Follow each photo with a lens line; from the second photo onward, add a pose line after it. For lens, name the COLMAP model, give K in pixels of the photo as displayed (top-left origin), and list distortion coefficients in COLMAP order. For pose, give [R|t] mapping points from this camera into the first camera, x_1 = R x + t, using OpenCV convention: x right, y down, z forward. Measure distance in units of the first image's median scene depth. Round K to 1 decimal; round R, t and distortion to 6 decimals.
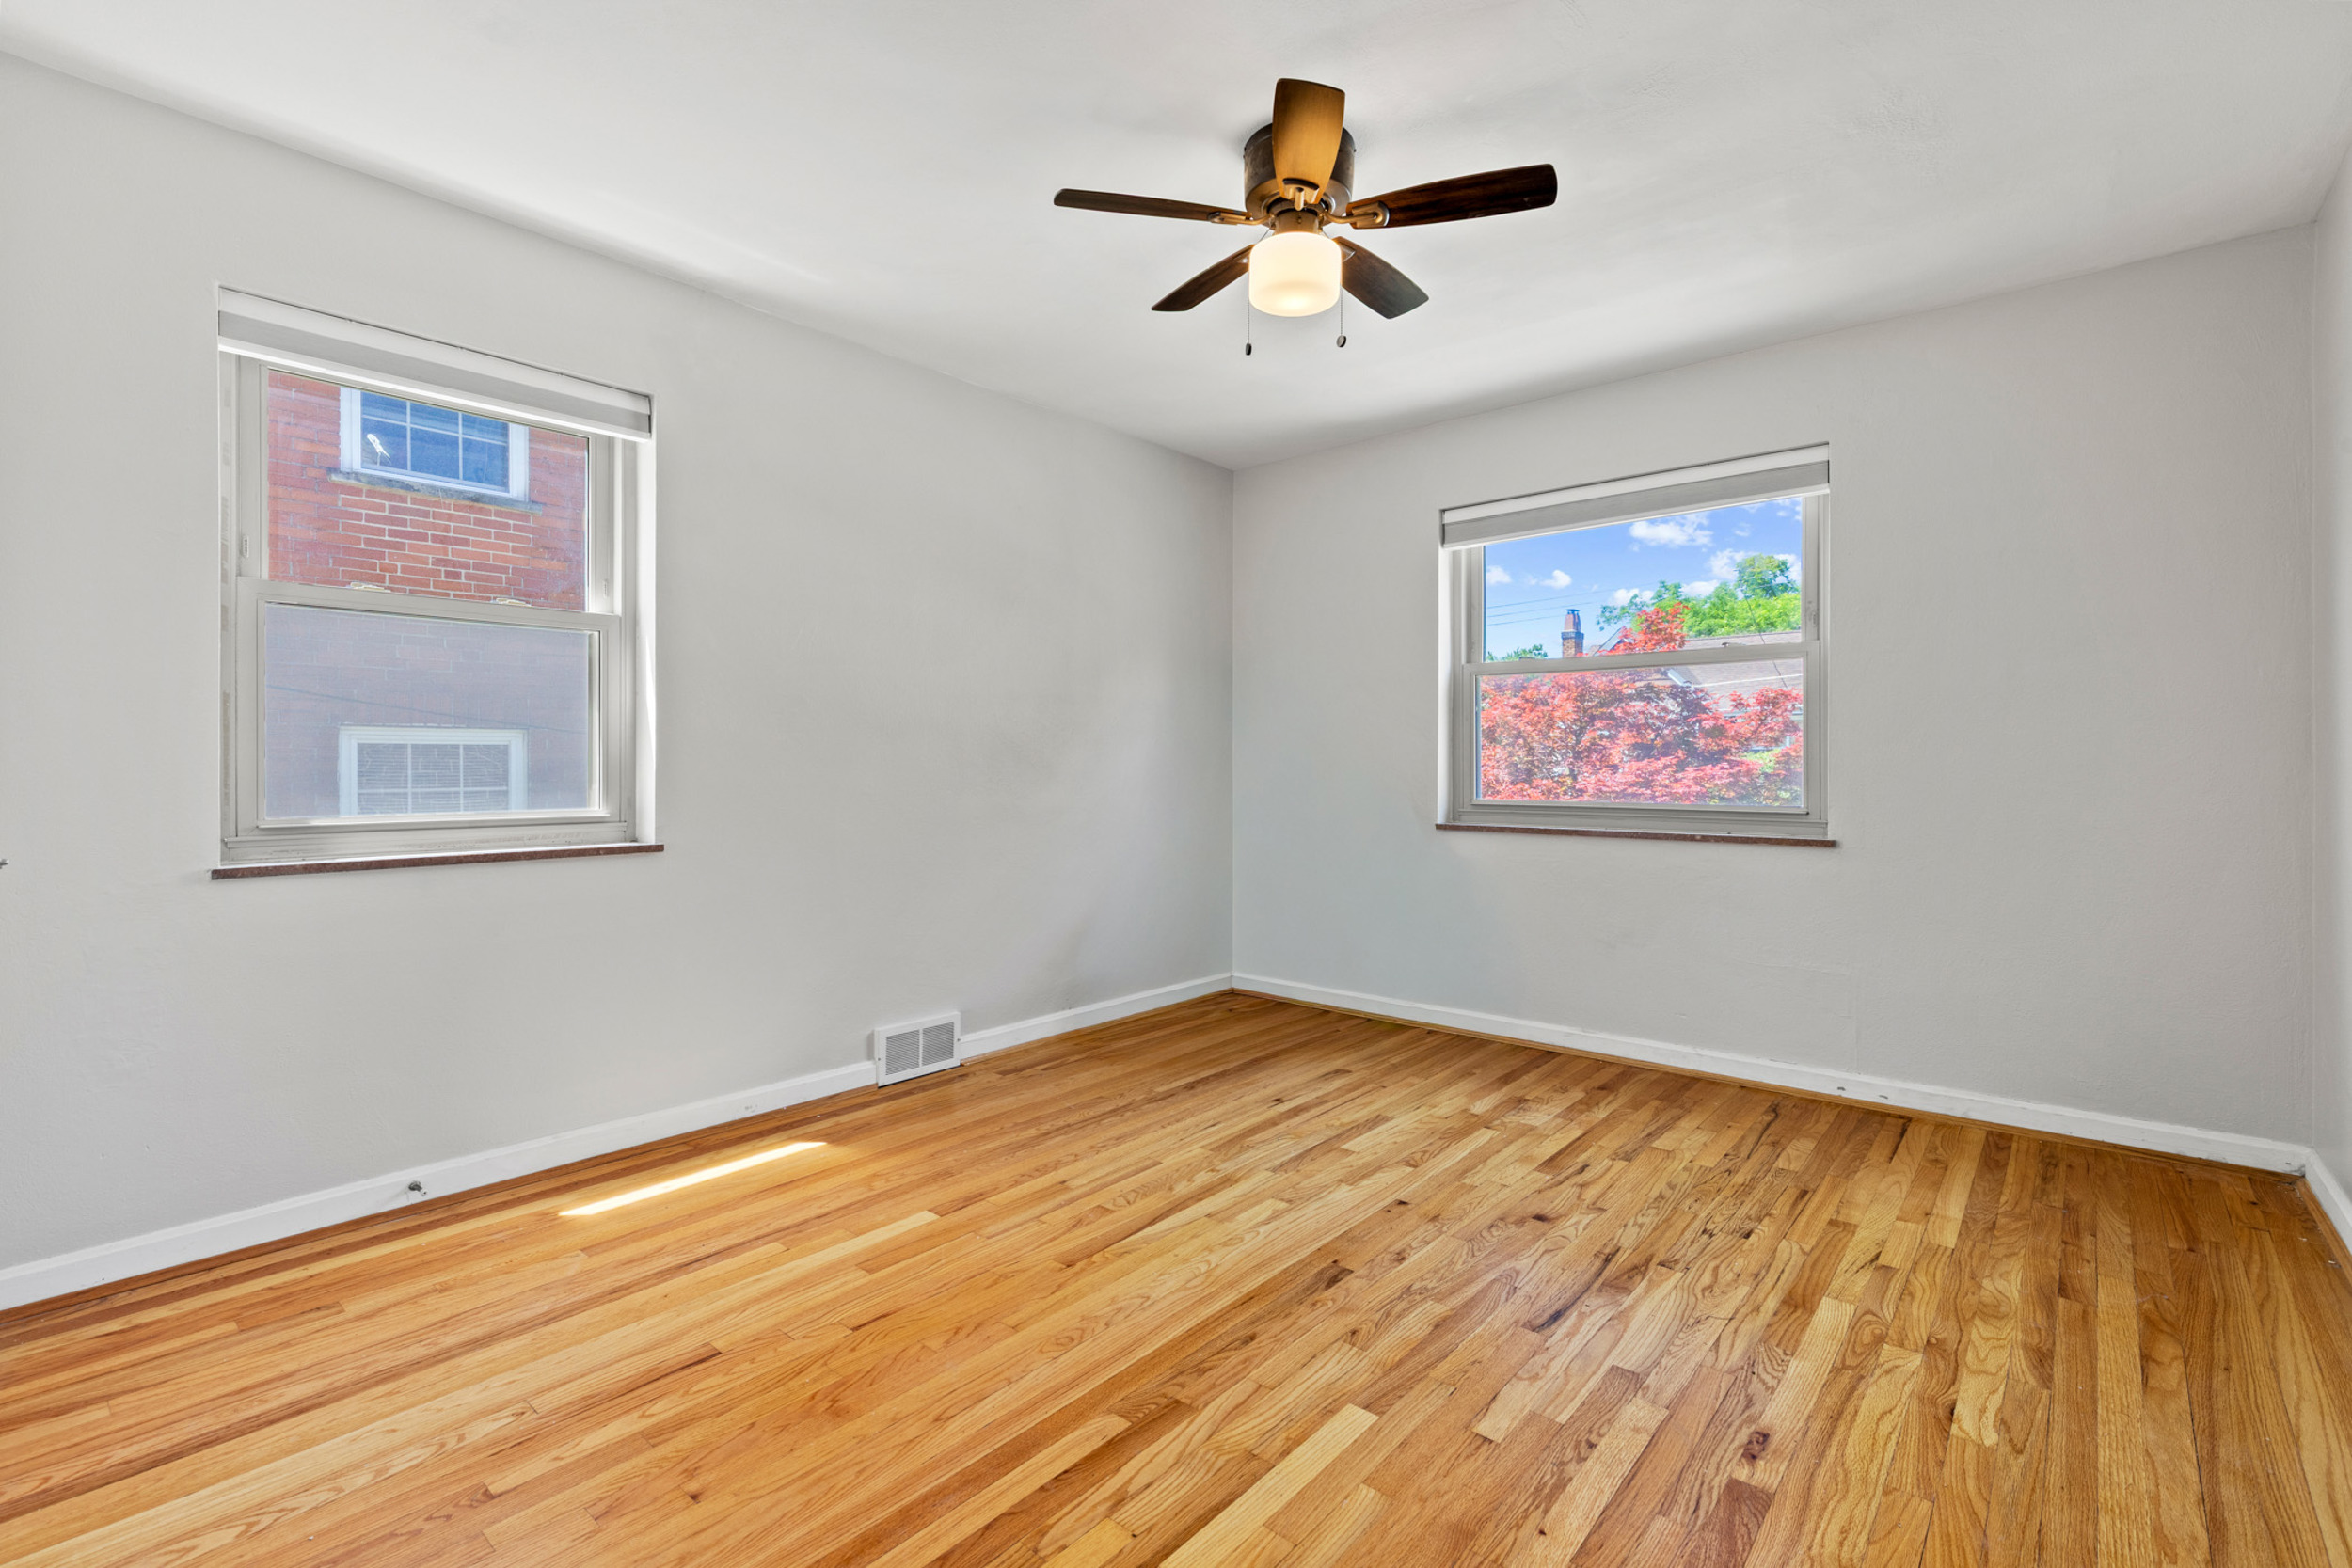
lens RADIAL K [[1035.6, 0, 1160.0], [0, 1035.6, 769.6], [0, 0, 1]] dist [-0.005098, 0.000224]
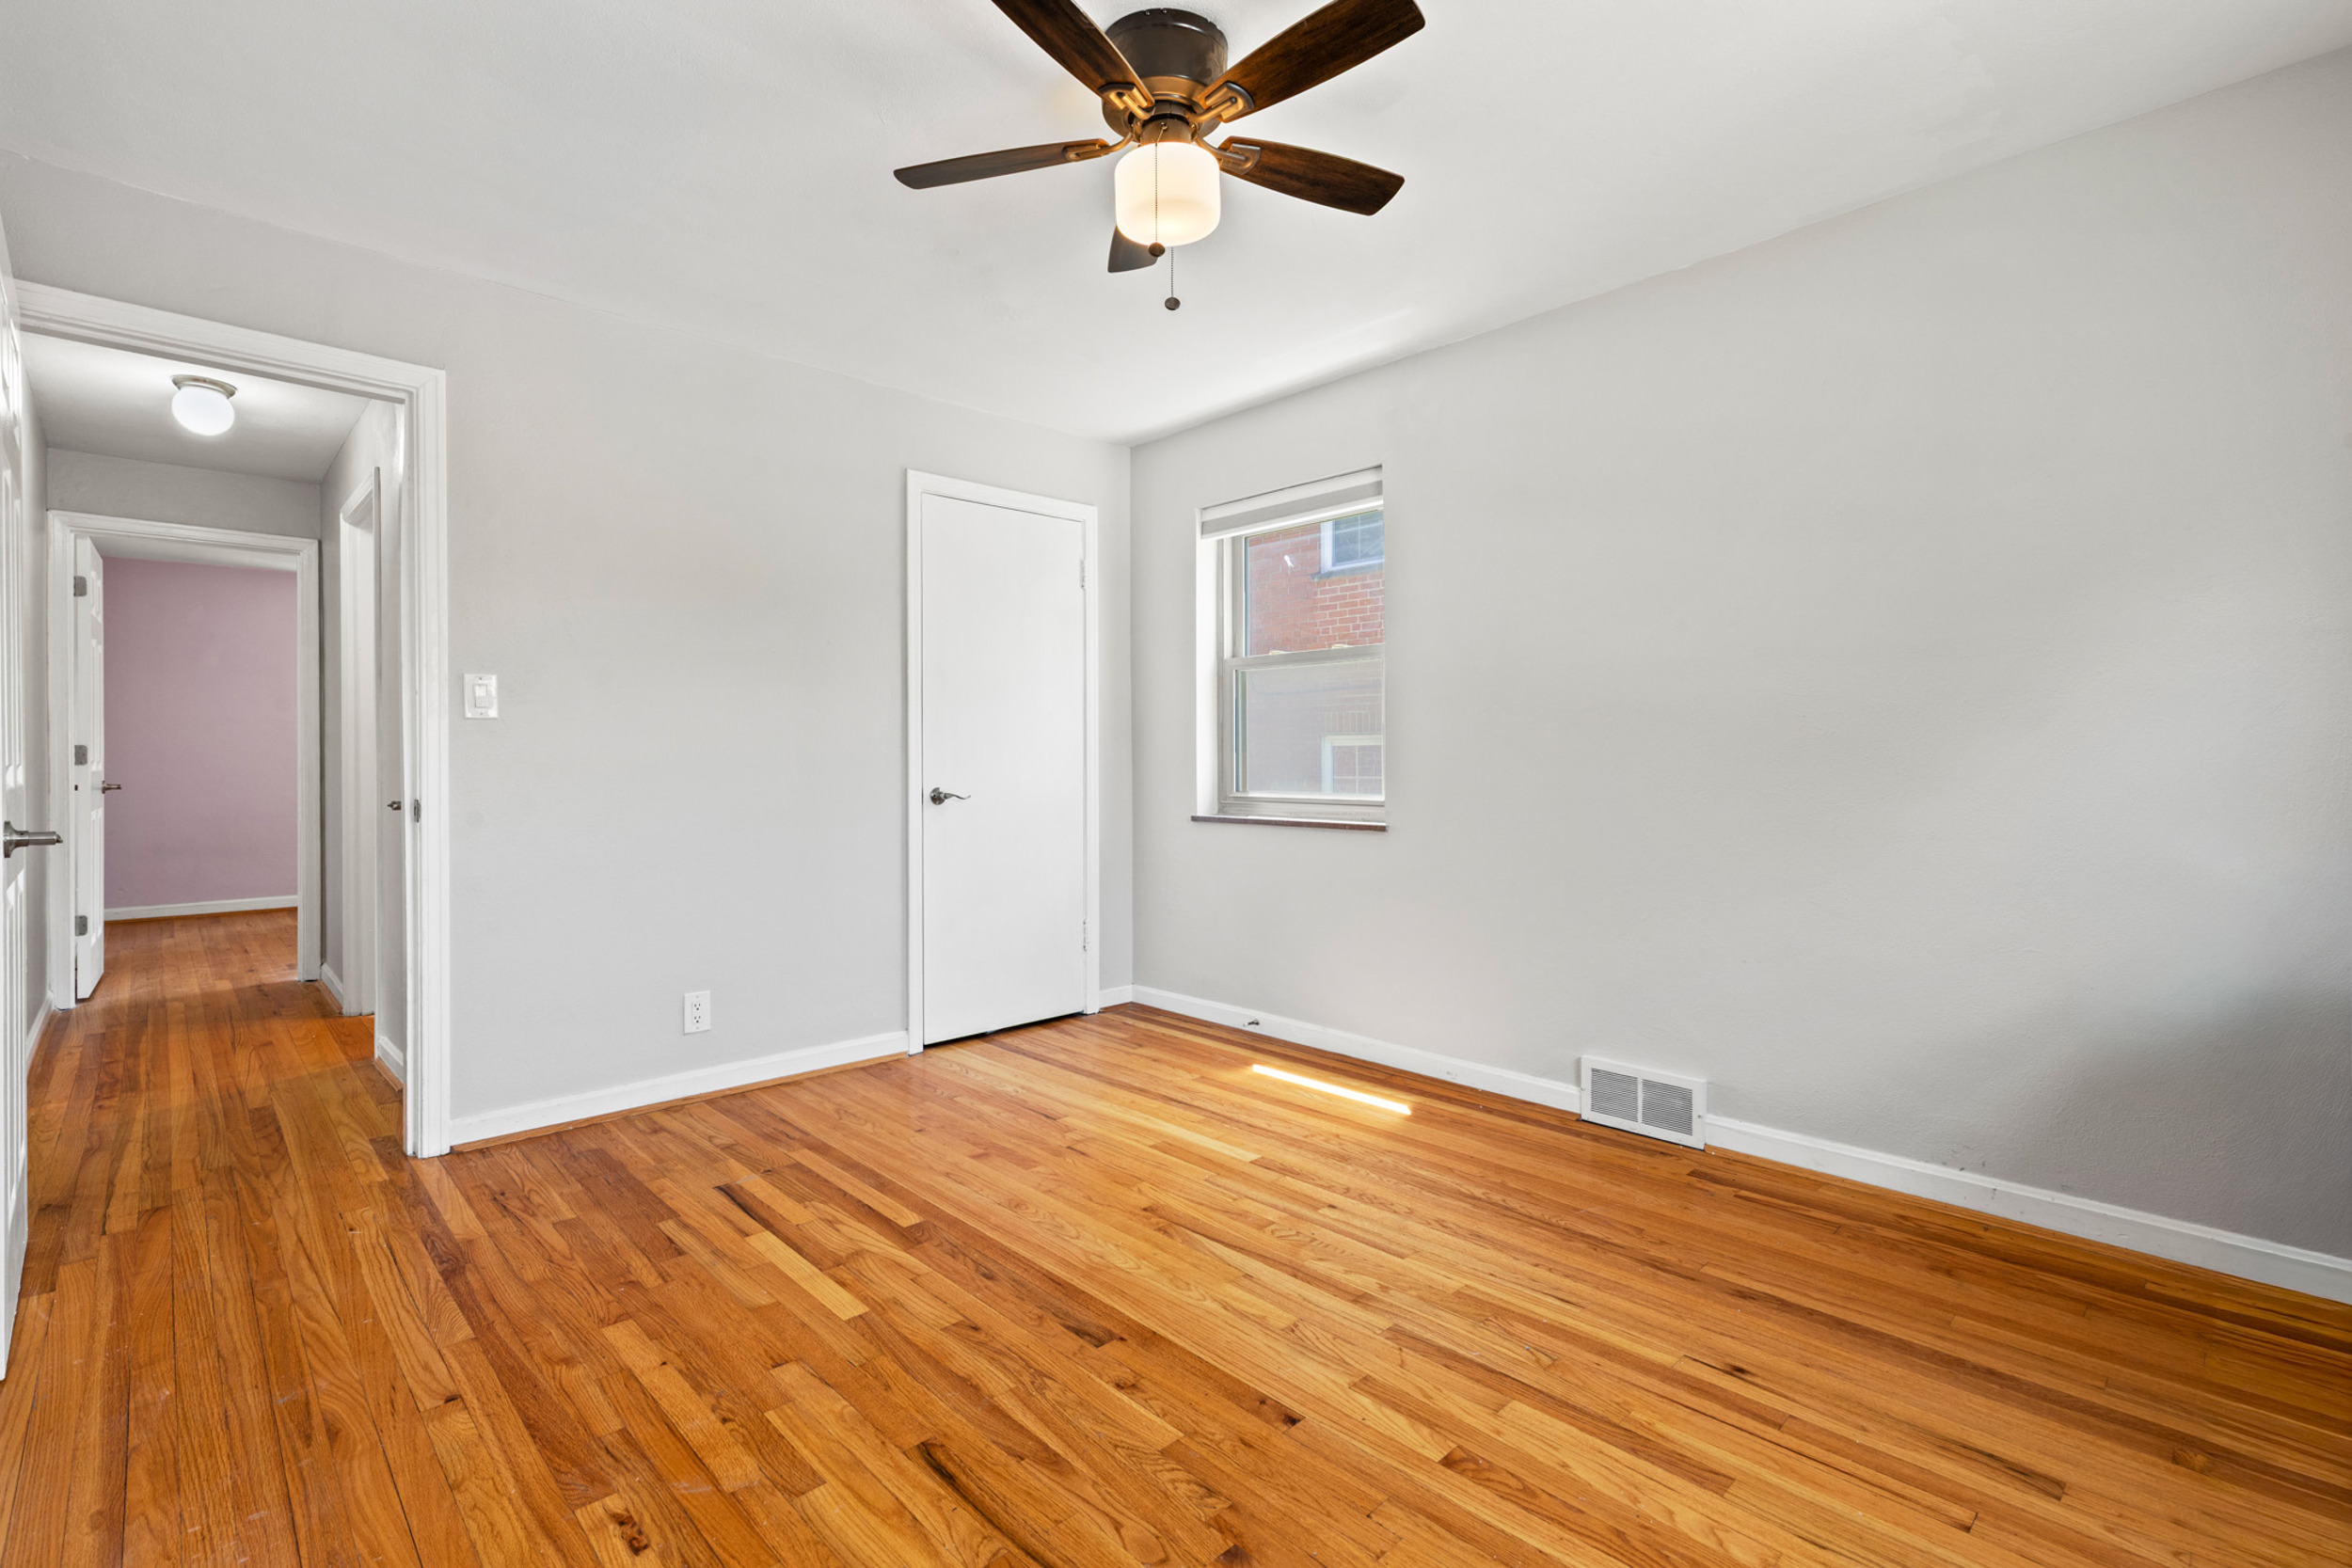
lens RADIAL K [[1035.6, 0, 1160.0], [0, 1035.6, 773.1], [0, 0, 1]] dist [-0.005098, 0.000224]
pose [[-0.062222, 0.016883, -0.997920, 0.862440], [-0.007788, 0.999818, 0.017400, -0.012489], [0.998032, 0.008855, -0.062080, 0.909126]]
